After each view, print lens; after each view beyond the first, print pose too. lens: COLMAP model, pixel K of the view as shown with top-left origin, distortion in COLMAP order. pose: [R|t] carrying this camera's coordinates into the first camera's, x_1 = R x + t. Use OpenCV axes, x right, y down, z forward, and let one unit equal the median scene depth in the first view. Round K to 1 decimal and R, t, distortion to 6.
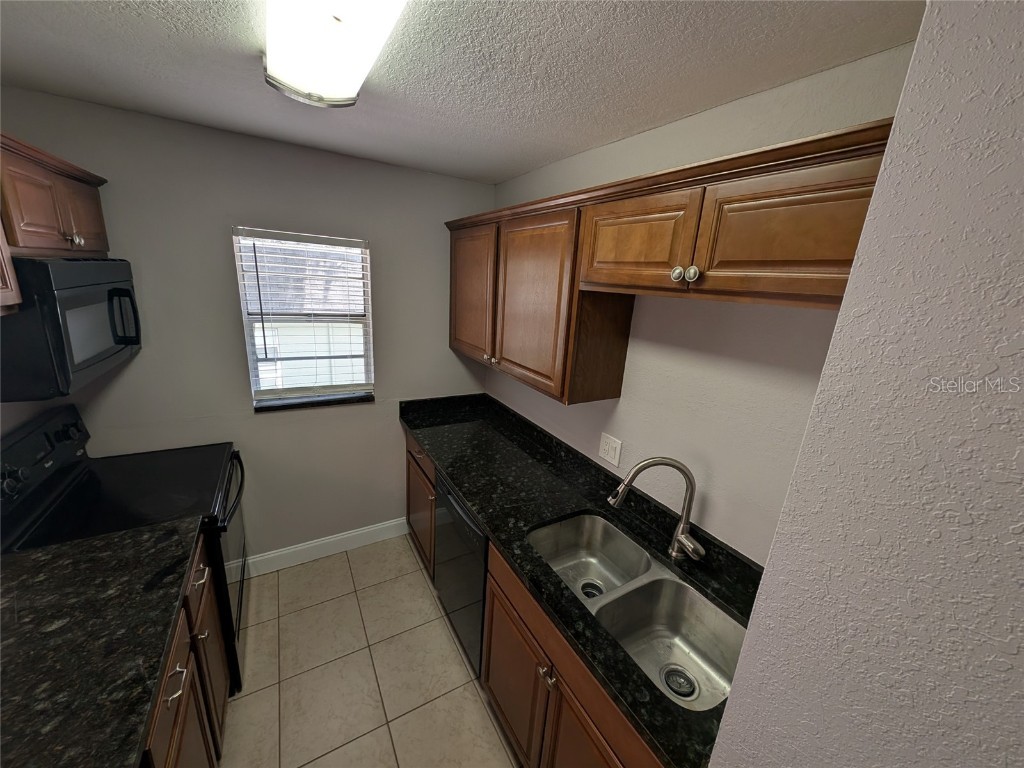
lens RADIAL K [[384.3, 0, 508.0], [0, 384.3, 386.1], [0, 0, 1]] dist [0.010968, -0.004470]
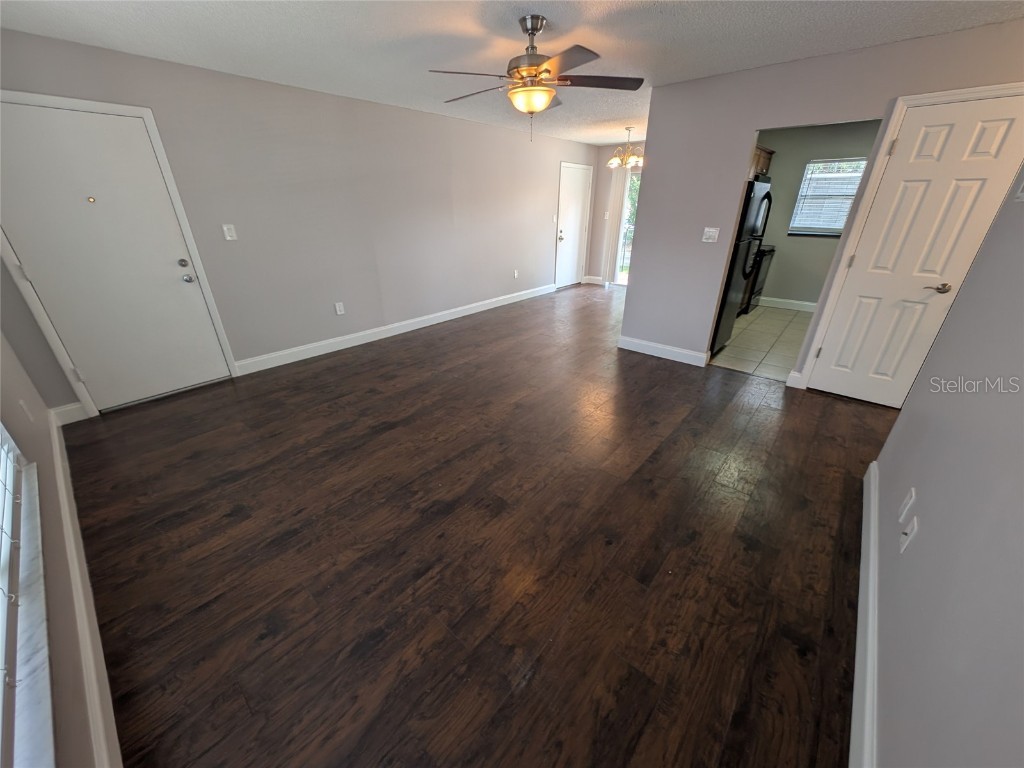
lens RADIAL K [[384.3, 0, 508.0], [0, 384.3, 386.1], [0, 0, 1]] dist [0.010968, -0.004470]
pose [[0.320929, 0.342985, -0.882817, 1.779514], [-0.229147, 0.932549, 0.279005, 0.905355], [0.918965, 0.112754, 0.377876, -2.058089]]
